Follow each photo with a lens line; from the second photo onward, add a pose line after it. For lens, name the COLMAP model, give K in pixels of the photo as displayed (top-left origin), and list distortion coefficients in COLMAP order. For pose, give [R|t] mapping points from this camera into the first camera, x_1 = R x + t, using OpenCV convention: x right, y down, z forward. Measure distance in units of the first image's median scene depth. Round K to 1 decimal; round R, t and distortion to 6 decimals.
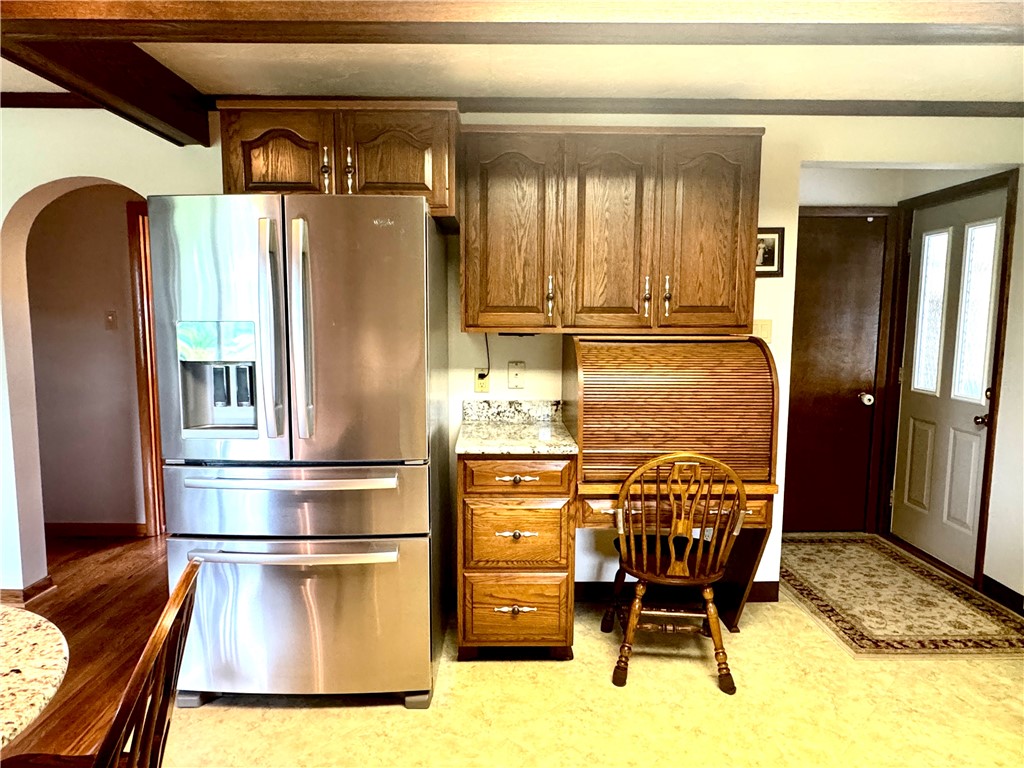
lens RADIAL K [[644.6, 0, 512.0], [0, 644.6, 384.0], [0, 0, 1]] dist [0.003870, 0.001179]
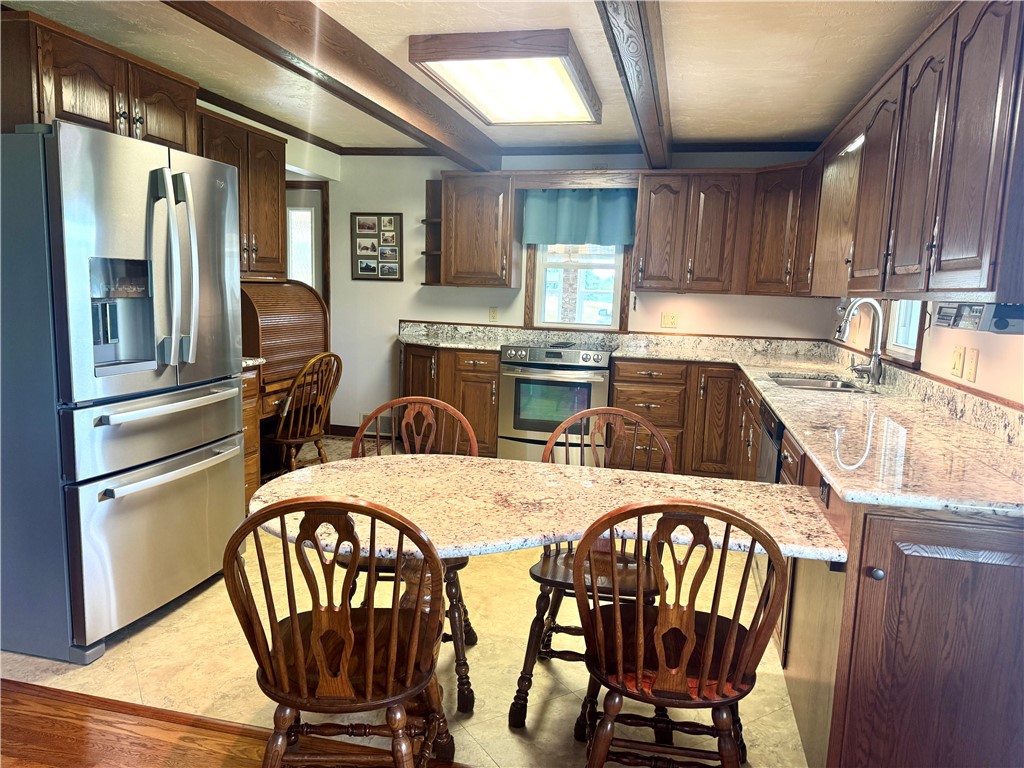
lens RADIAL K [[721.5, 0, 512.0], [0, 721.5, 384.0], [0, 0, 1]] dist [0.077641, -0.123958]
pose [[0.239074, -0.129688, 0.962302, -1.302899], [0.072665, 0.990651, 0.115456, 0.010693], [-0.968279, 0.042323, 0.246262, 0.107059]]
